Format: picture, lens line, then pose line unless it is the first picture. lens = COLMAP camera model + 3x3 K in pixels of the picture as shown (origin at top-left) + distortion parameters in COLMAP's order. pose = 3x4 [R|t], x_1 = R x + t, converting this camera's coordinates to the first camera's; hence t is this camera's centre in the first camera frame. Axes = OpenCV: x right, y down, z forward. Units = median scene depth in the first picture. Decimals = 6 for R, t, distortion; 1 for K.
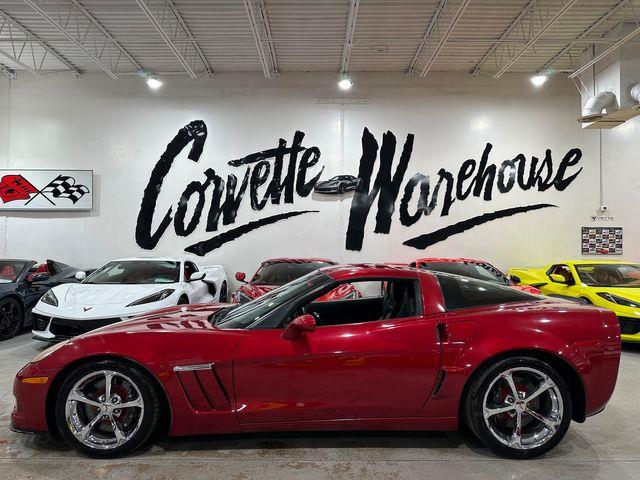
lens RADIAL K [[453.3, 0, 317.1], [0, 453.3, 242.1], [0, 0, 1]] dist [0.033952, -0.021180]
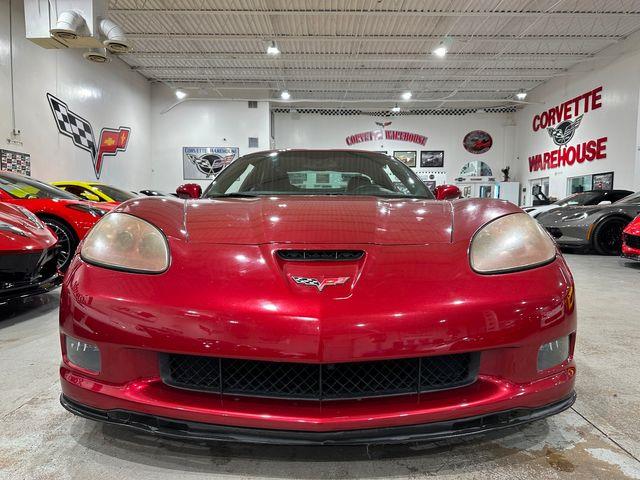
lens RADIAL K [[453.6, 0, 318.9], [0, 453.6, 246.5], [0, 0, 1]] dist [0.033057, -0.037342]
pose [[0.006464, -0.083664, 0.996473, -0.320079], [-0.027420, 0.996104, 0.083811, 0.064425], [-0.999603, -0.027865, 0.004145, 0.370304]]
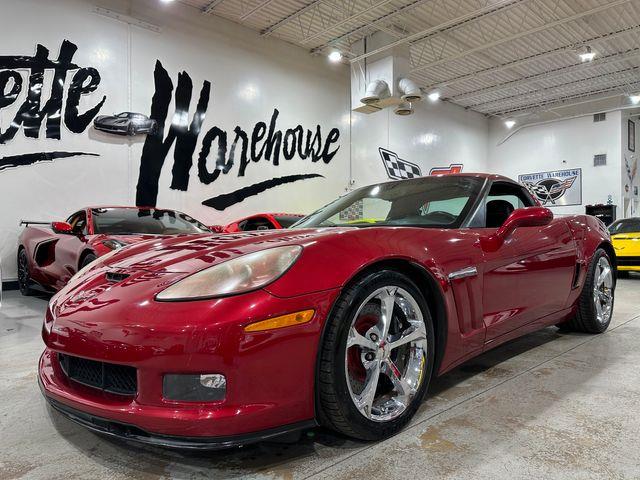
lens RADIAL K [[453.6, 0, 329.3], [0, 453.6, 242.2], [0, 0, 1]] dist [0.033057, -0.037342]
pose [[0.714798, -0.013197, 0.699206, -0.254653], [0.001657, 0.999851, 0.017178, 0.064013], [-0.699329, -0.011120, 0.714713, 0.186663]]
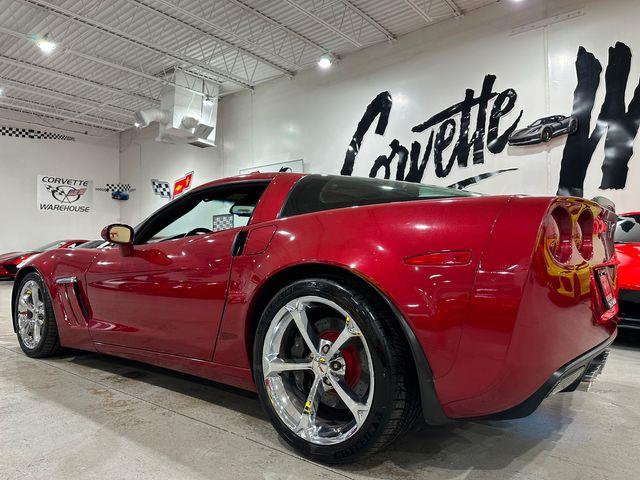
lens RADIAL K [[453.6, 0, 318.2], [0, 453.6, 240.7], [0, 0, 1]] dist [0.033057, -0.037342]
pose [[0.782123, -0.030986, -0.622353, 0.222738], [0.022708, 0.999517, -0.021226, 0.065590], [0.622710, 0.002469, 0.782449, 0.163552]]
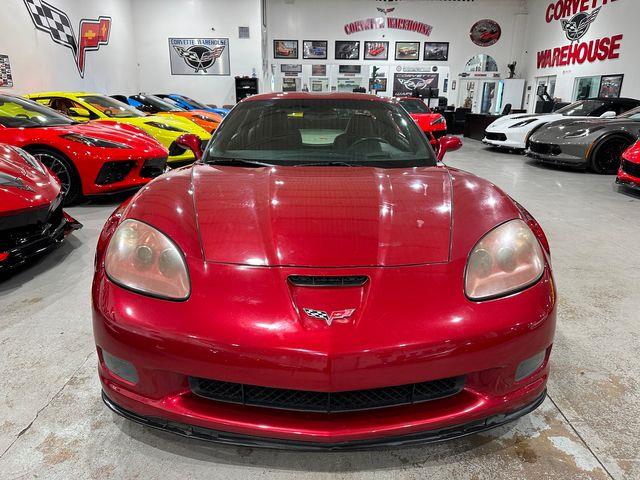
lens RADIAL K [[453.6, 0, 317.7], [0, 453.6, 241.9], [0, 0, 1]] dist [0.033057, -0.037342]
pose [[-0.001363, -0.305957, 0.952044, -0.322371], [-0.030396, 0.951618, 0.305777, 0.024795], [-0.999537, -0.028521, -0.010597, 0.375232]]
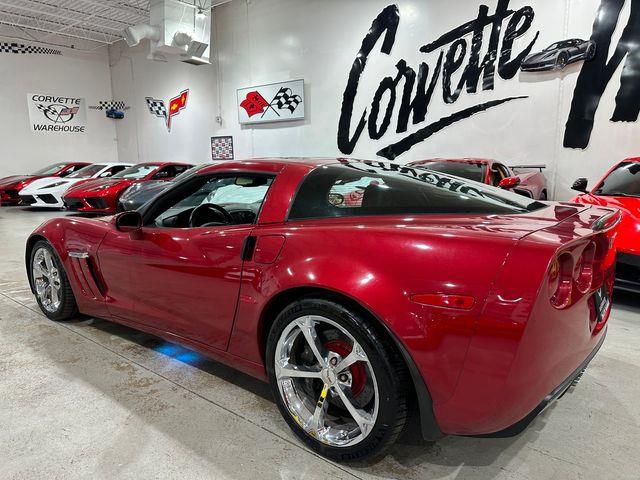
lens RADIAL K [[453.6, 0, 319.7], [0, 453.6, 238.7], [0, 0, 1]] dist [0.033057, -0.037342]
pose [[0.782703, 0.088983, -0.616002, 0.222163], [0.027965, 0.983700, 0.177631, 0.019970], [0.621767, -0.156259, 0.767456, 0.161667]]
